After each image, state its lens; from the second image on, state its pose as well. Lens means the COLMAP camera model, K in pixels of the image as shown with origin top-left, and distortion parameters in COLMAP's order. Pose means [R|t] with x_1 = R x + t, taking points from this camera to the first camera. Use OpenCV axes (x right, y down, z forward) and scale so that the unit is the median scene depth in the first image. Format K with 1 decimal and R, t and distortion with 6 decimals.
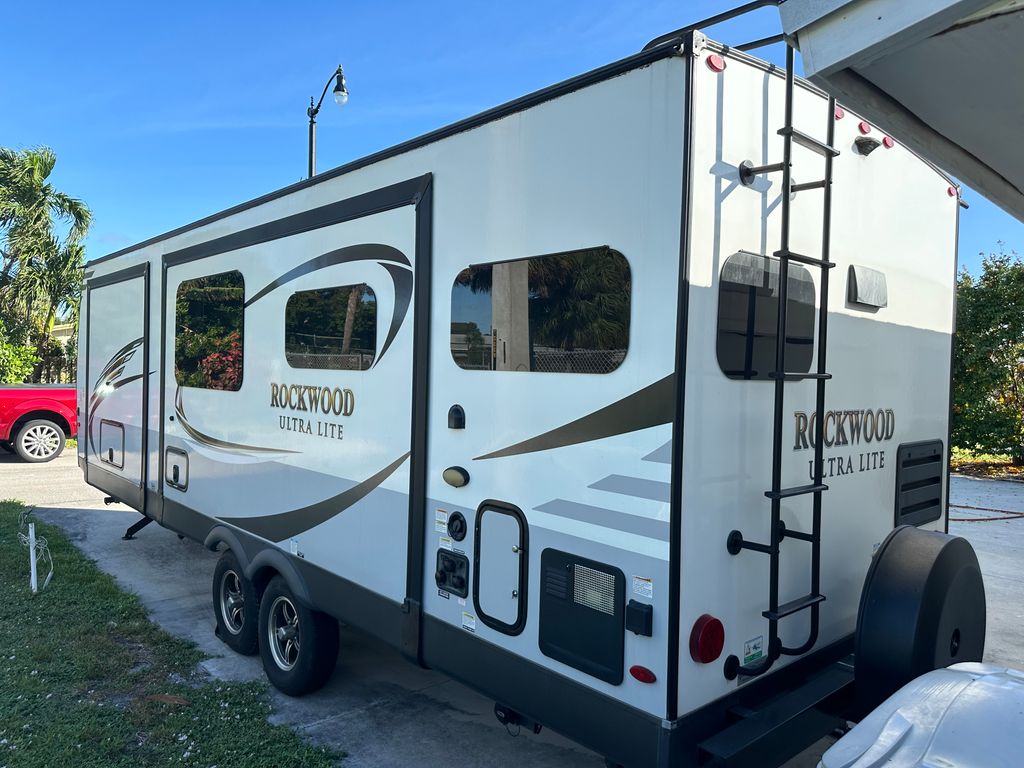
lens RADIAL K [[728.5, 0, 512.3], [0, 728.5, 378.6], [0, 0, 1]] dist [0.004732, -0.000675]
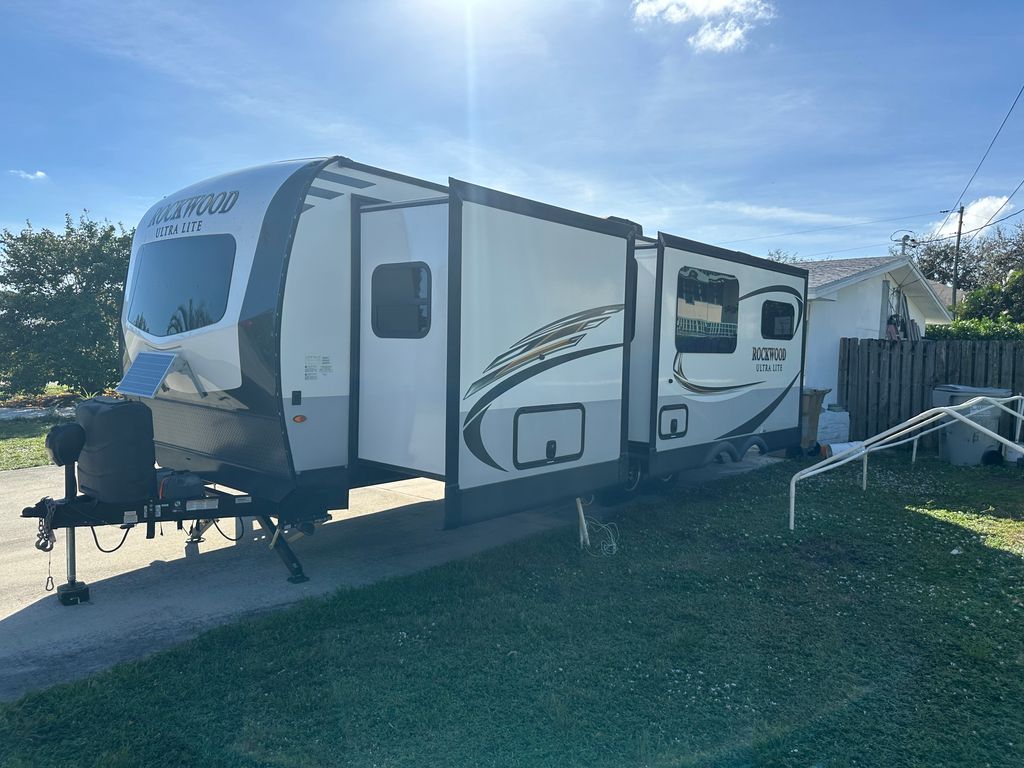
lens RADIAL K [[728.5, 0, 511.9], [0, 728.5, 387.4], [0, 0, 1]] dist [0.004732, -0.000675]
pose [[-0.099086, -0.086782, 0.991288, -1.943744], [-0.014227, 0.996212, 0.085791, -0.038480], [-0.994977, -0.005602, -0.099945, 1.669207]]
